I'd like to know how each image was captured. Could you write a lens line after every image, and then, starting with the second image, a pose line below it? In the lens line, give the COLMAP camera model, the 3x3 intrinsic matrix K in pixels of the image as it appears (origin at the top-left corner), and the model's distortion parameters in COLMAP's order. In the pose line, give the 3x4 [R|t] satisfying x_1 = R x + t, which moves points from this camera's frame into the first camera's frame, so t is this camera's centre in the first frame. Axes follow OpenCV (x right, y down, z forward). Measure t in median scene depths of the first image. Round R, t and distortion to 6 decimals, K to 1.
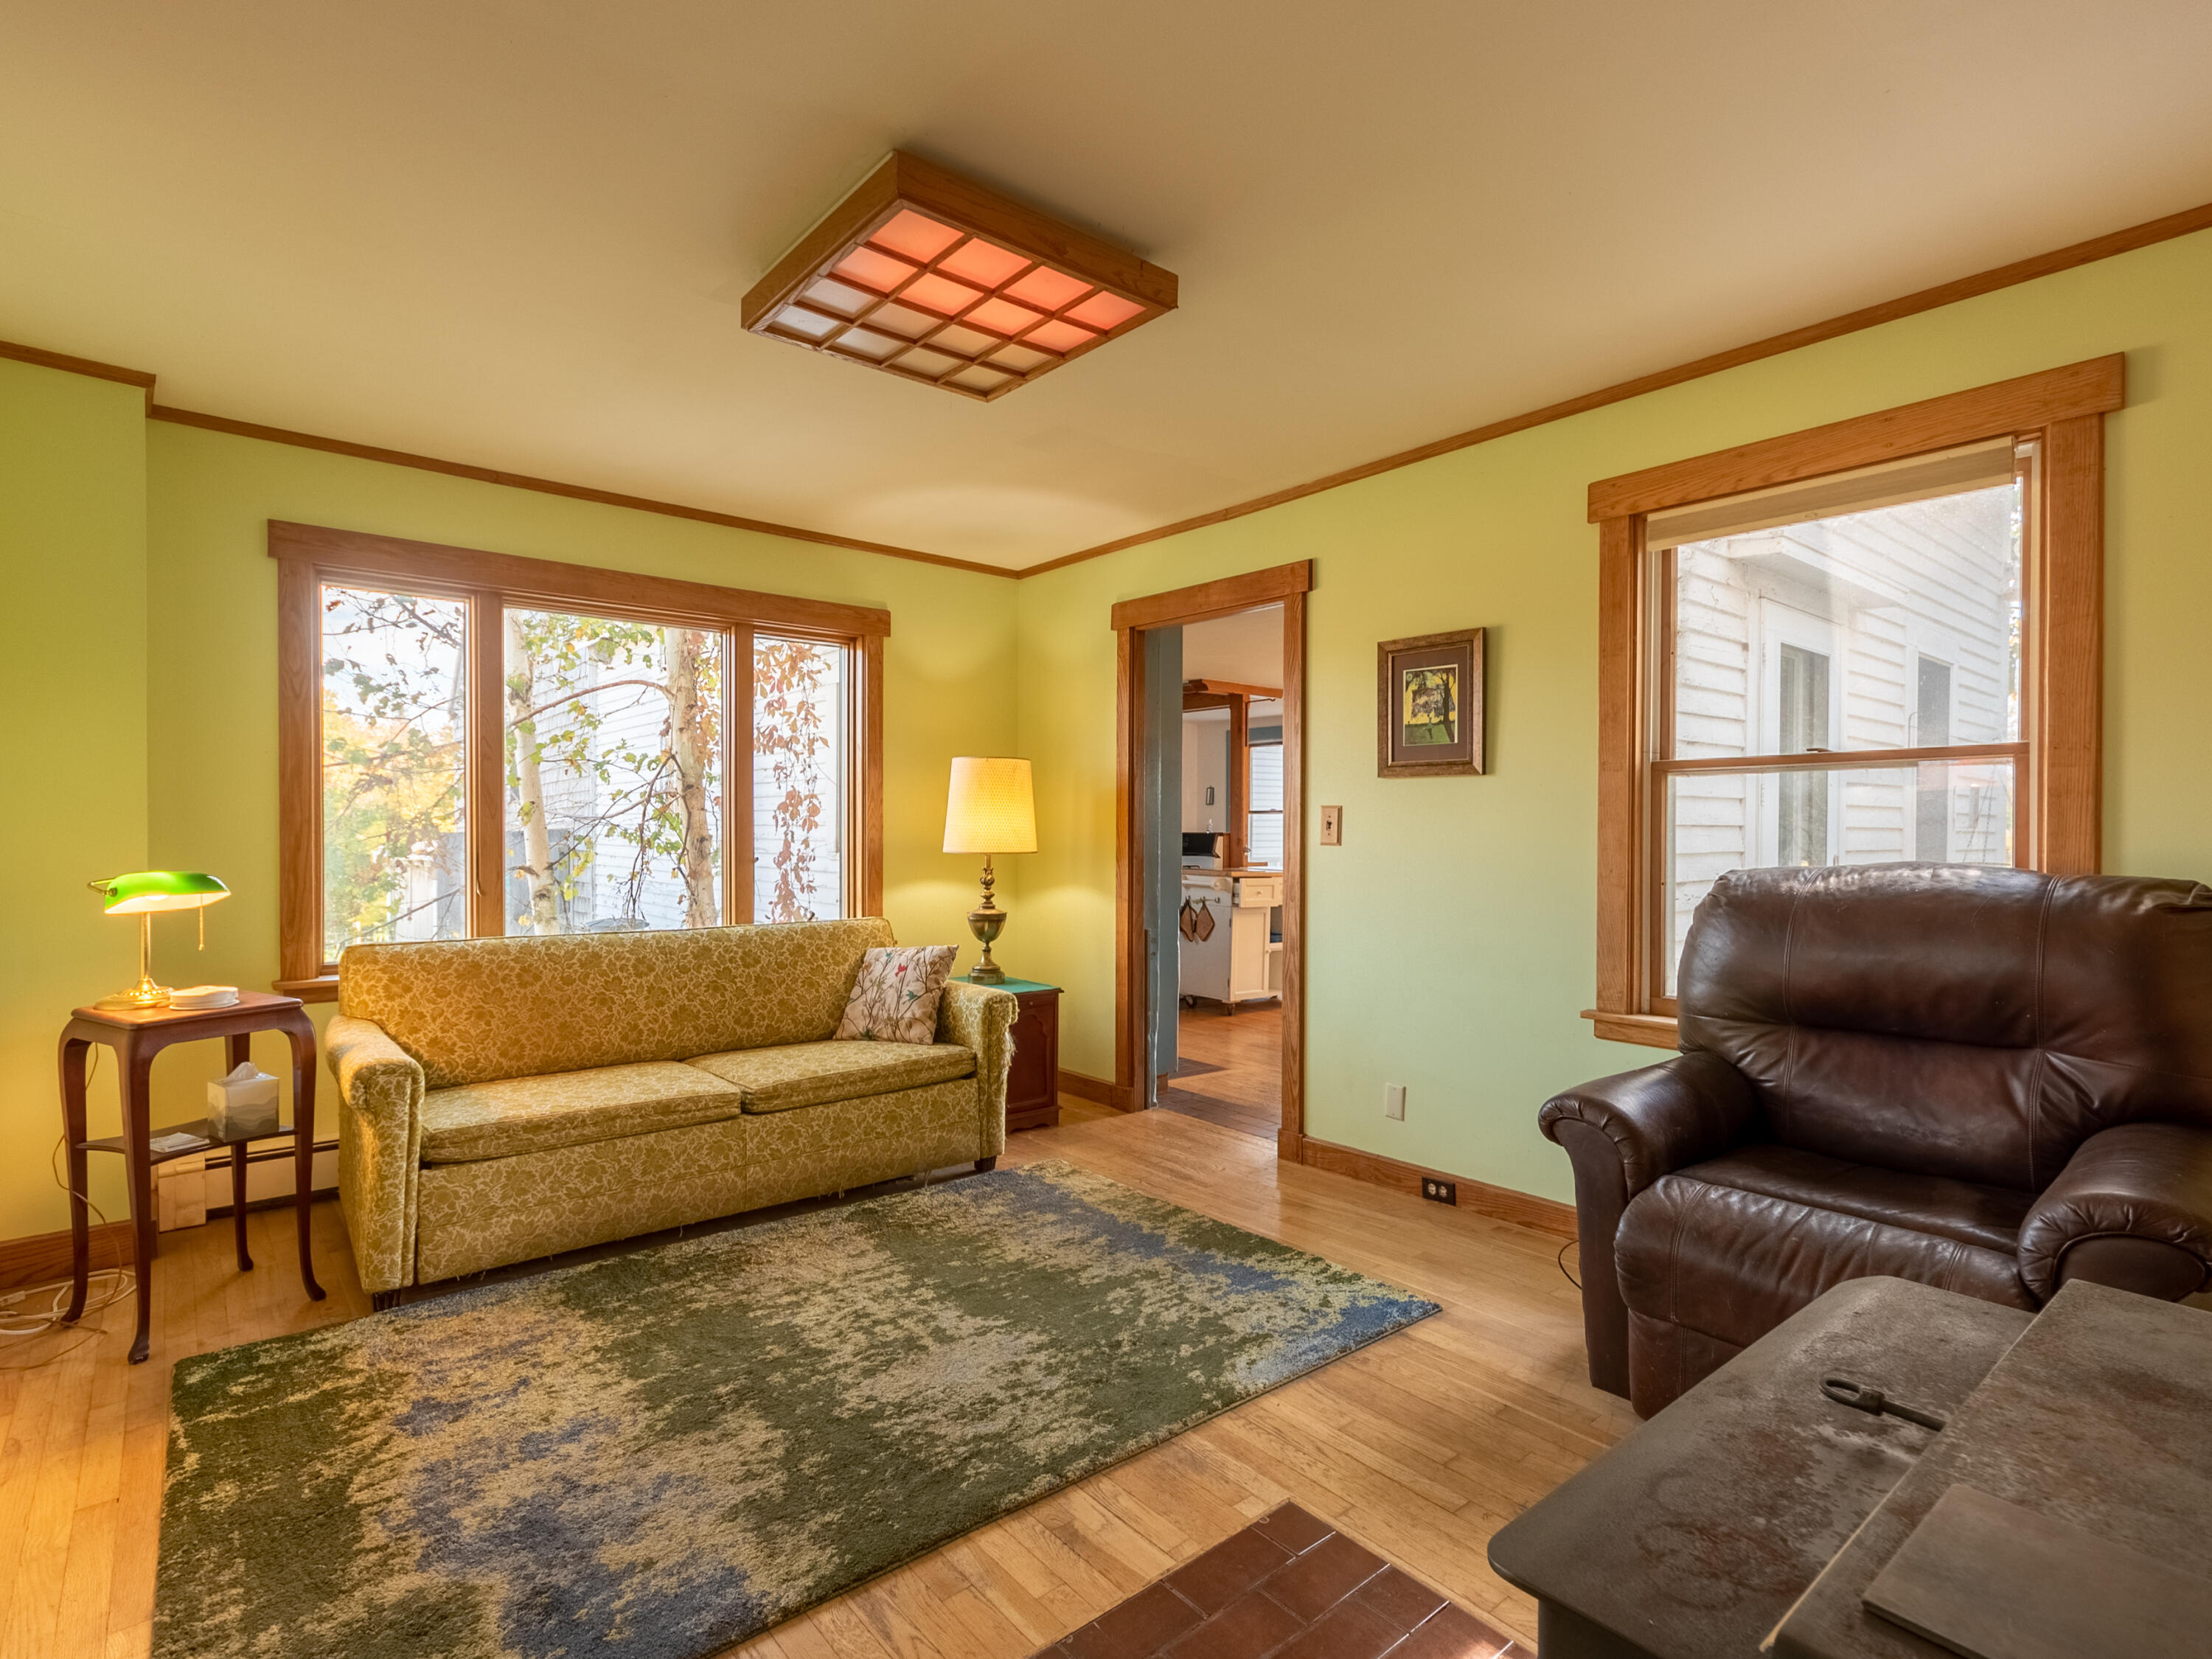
lens RADIAL K [[1086.1, 0, 1077.6], [0, 1086.1, 848.2], [0, 0, 1]] dist [0.002271, -0.002126]
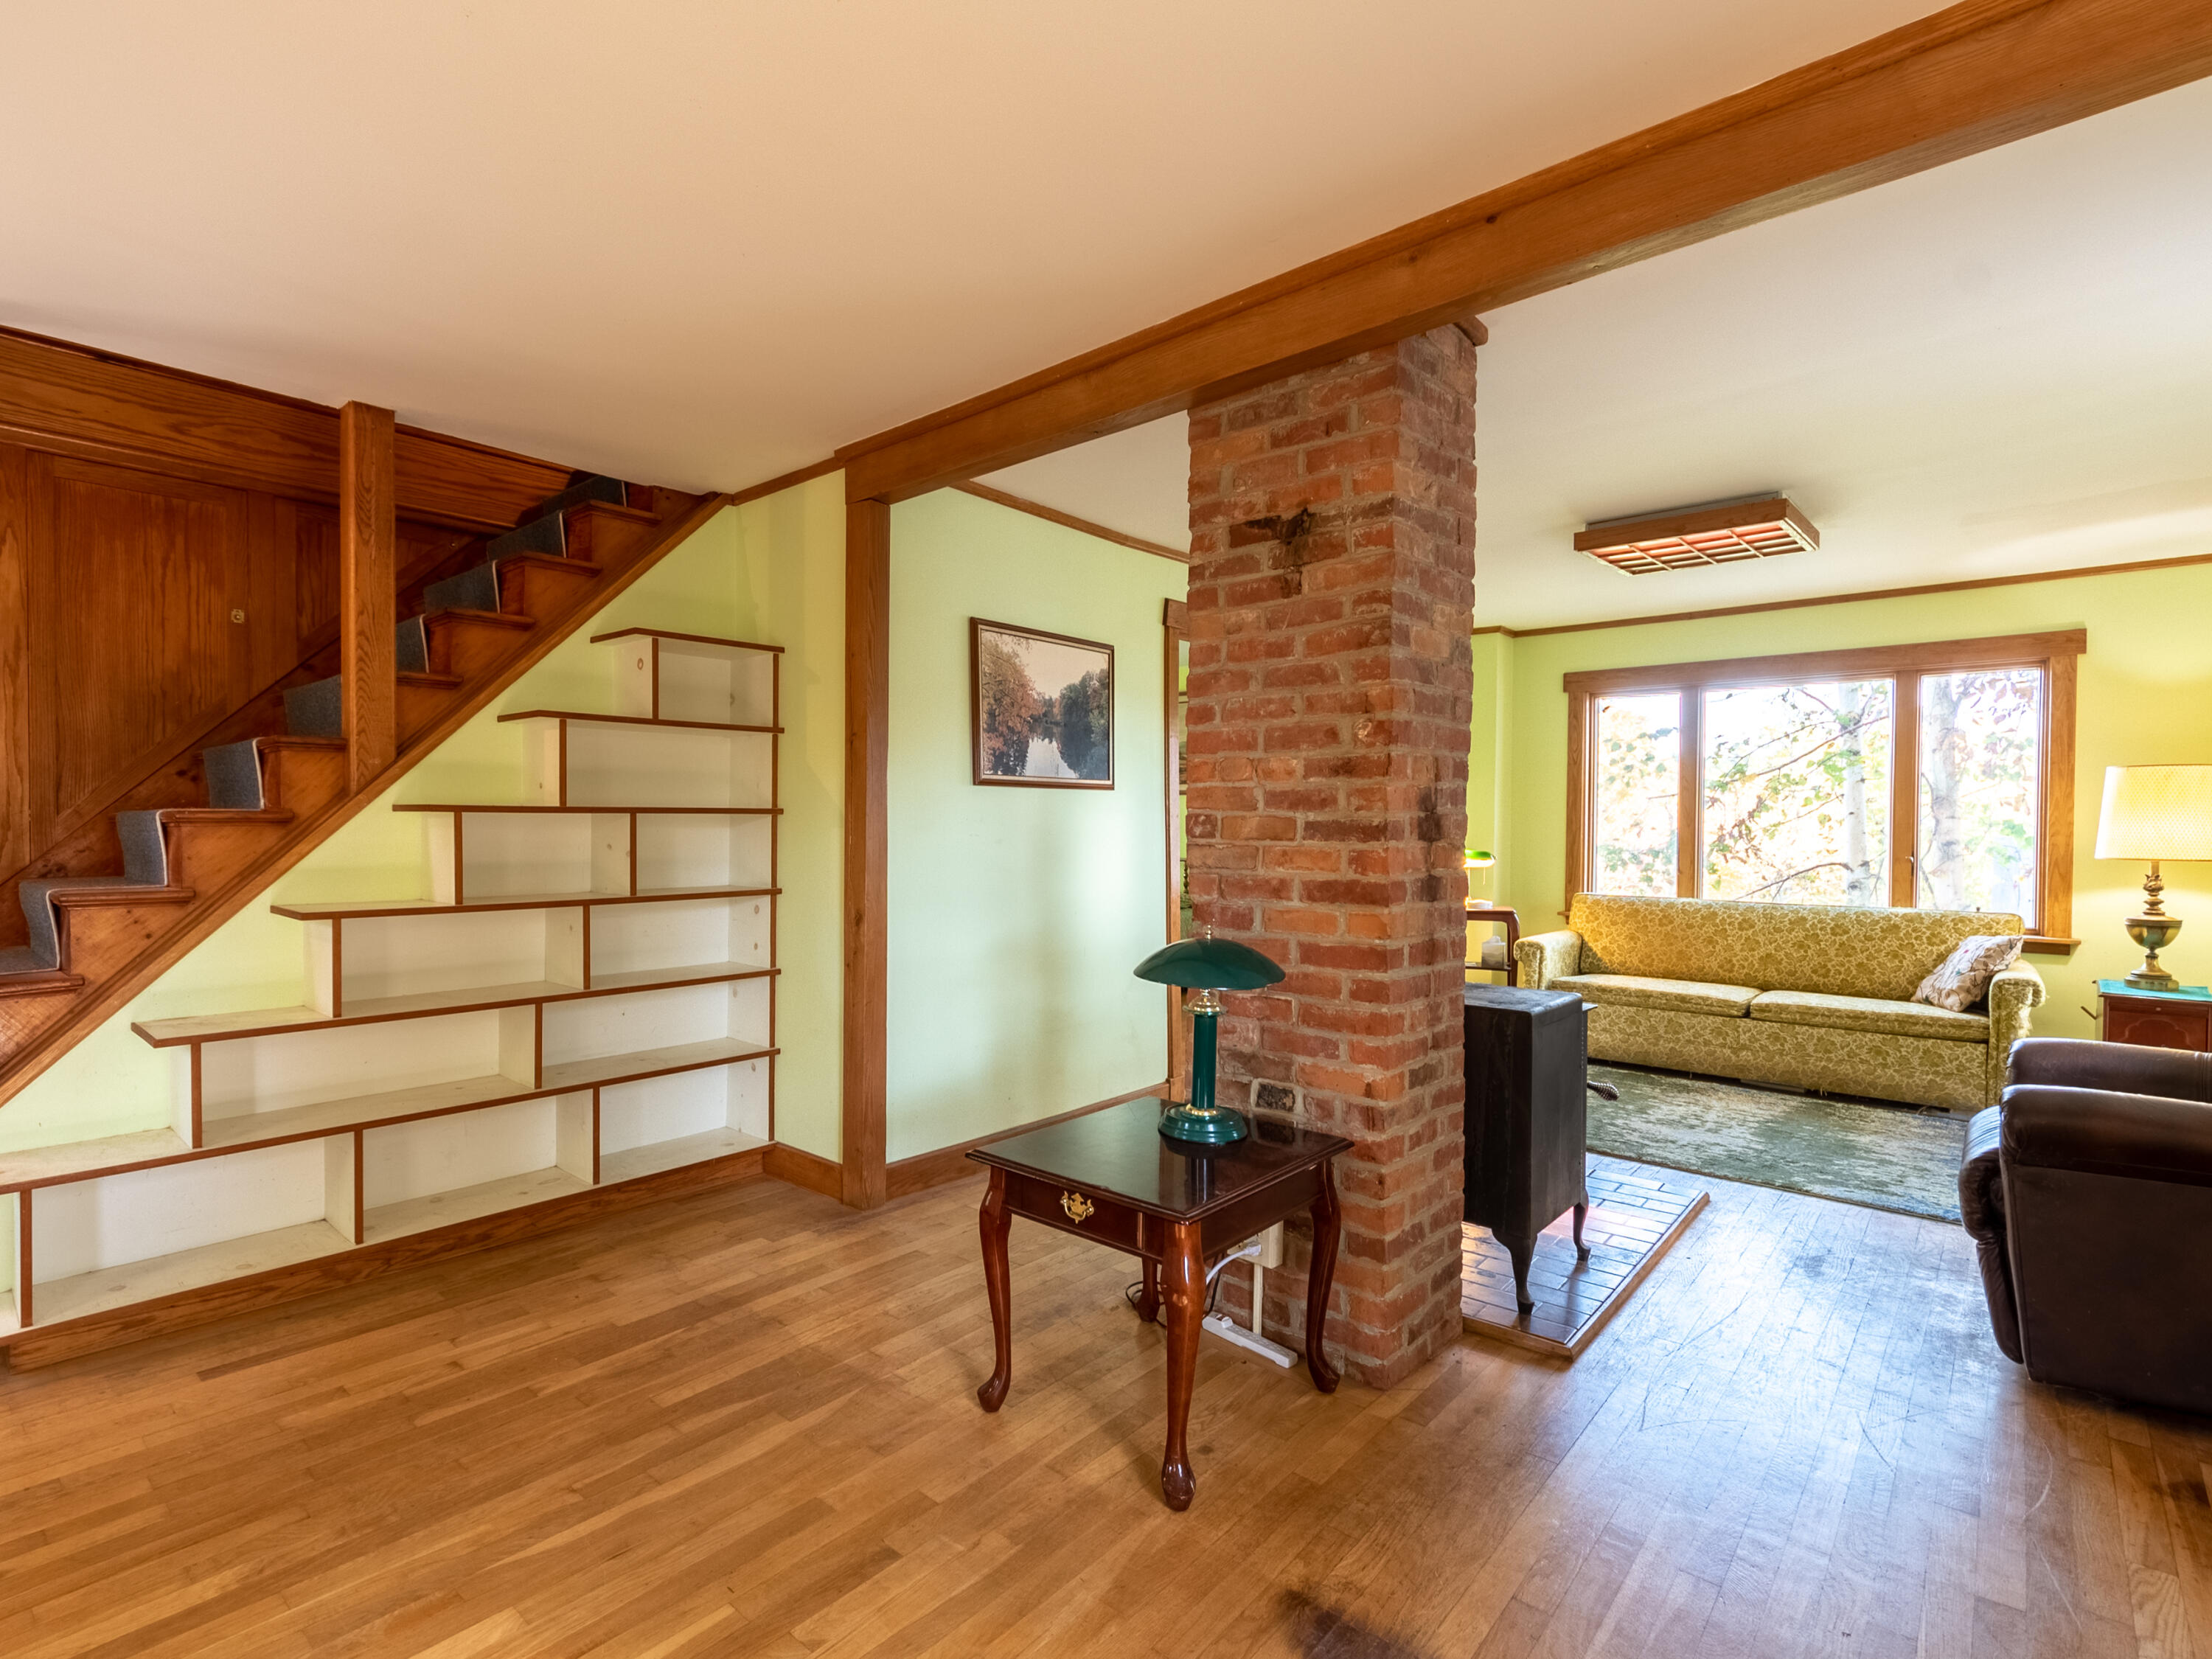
lens RADIAL K [[1086.1, 0, 962.9], [0, 1086.1, 842.9], [0, 0, 1]] dist [0.002271, -0.002126]
pose [[0.105215, 0.013480, -0.994358, 1.145178], [-0.022315, 0.999688, 0.011191, 0.003225], [0.994199, 0.021012, 0.105483, -0.288336]]
